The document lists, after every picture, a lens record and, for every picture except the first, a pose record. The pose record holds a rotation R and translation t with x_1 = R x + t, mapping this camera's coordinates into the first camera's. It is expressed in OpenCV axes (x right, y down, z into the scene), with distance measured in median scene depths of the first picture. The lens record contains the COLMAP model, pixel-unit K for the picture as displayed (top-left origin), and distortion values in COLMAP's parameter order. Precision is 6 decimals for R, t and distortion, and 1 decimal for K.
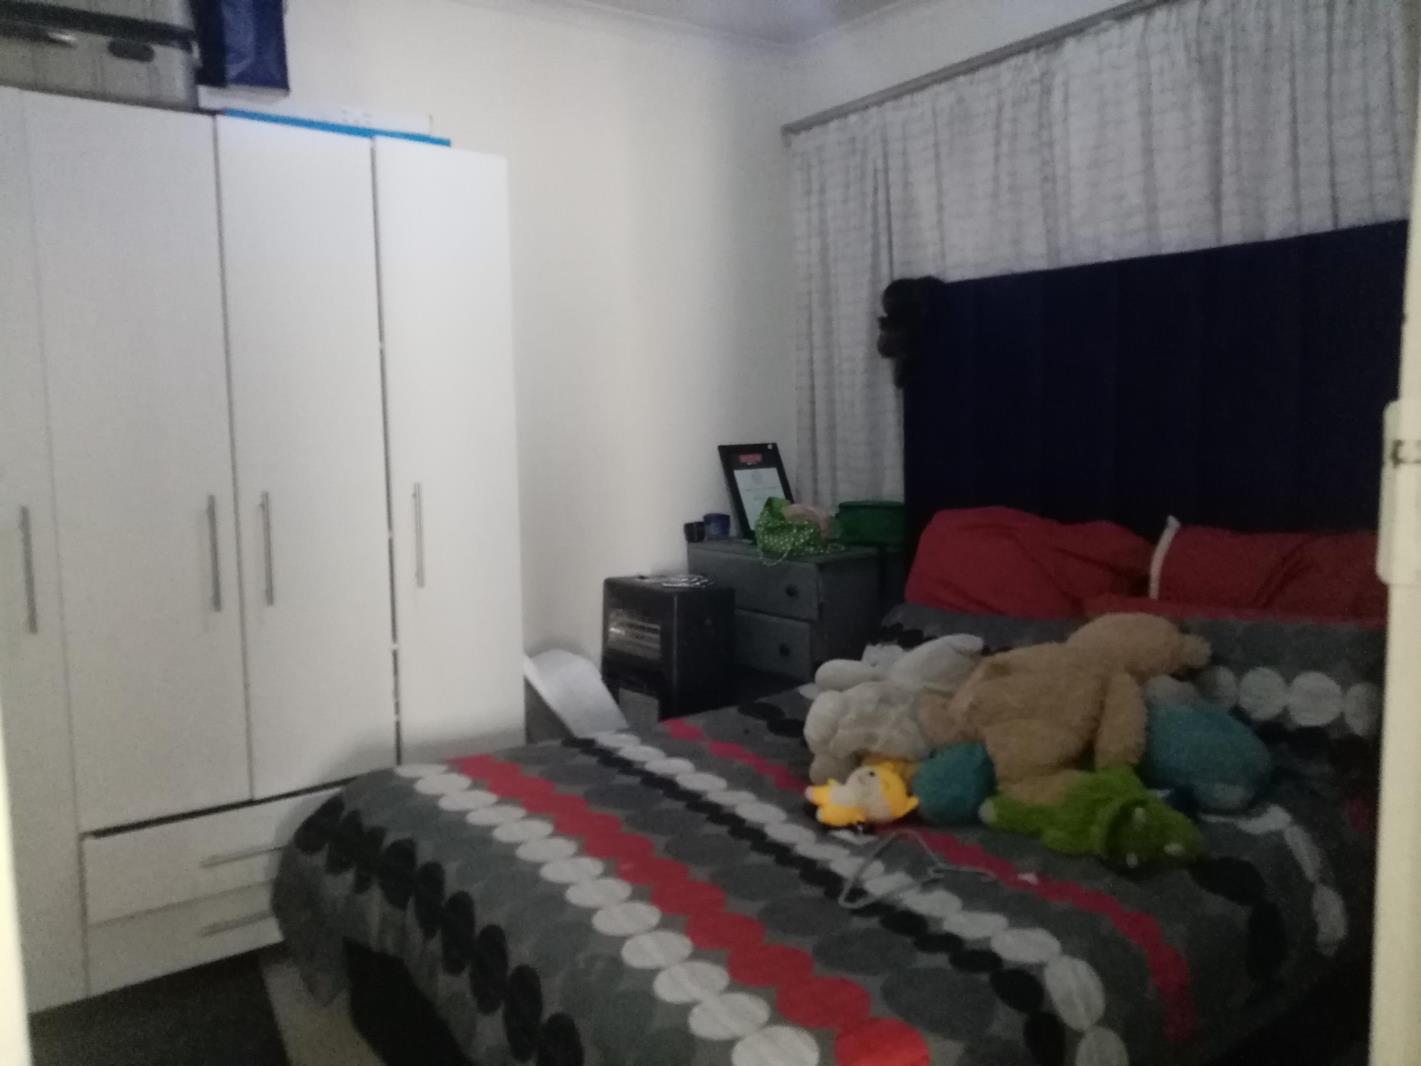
lens RADIAL K [[1117.7, 0, 710.5], [0, 1117.7, 533.0], [0, 0, 1]] dist [-0.000832, -0.005197]
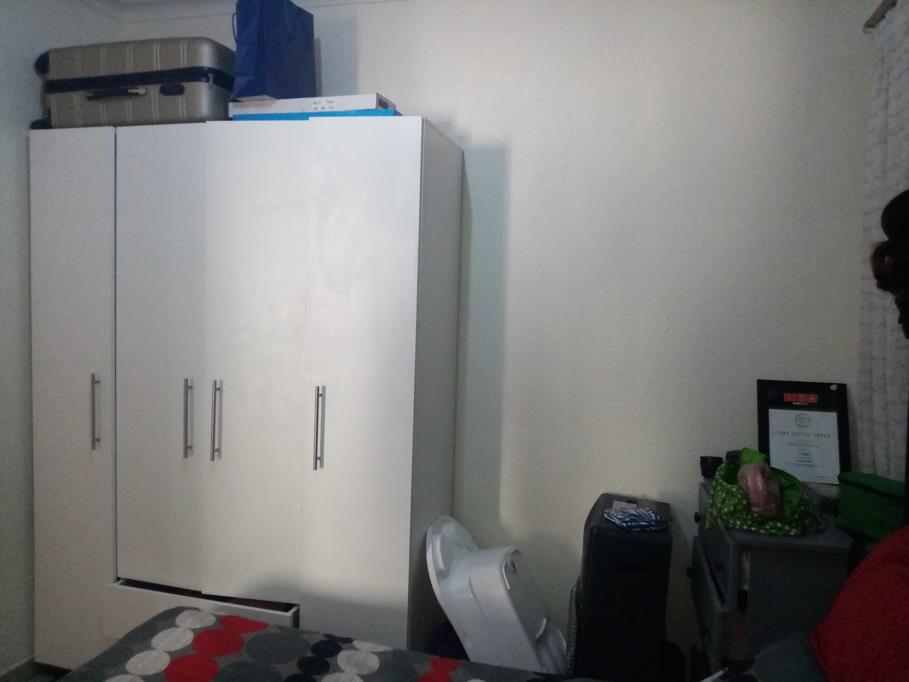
lens RADIAL K [[715.0, 0, 454.5], [0, 715.0, 341.0], [0, 0, 1]] dist [-0.000832, -0.005197]
pose [[0.599880, 0.091050, -0.794892, 0.367489], [-0.123780, 0.992103, 0.020226, -0.102315], [0.790457, 0.086259, 0.606413, 0.493543]]
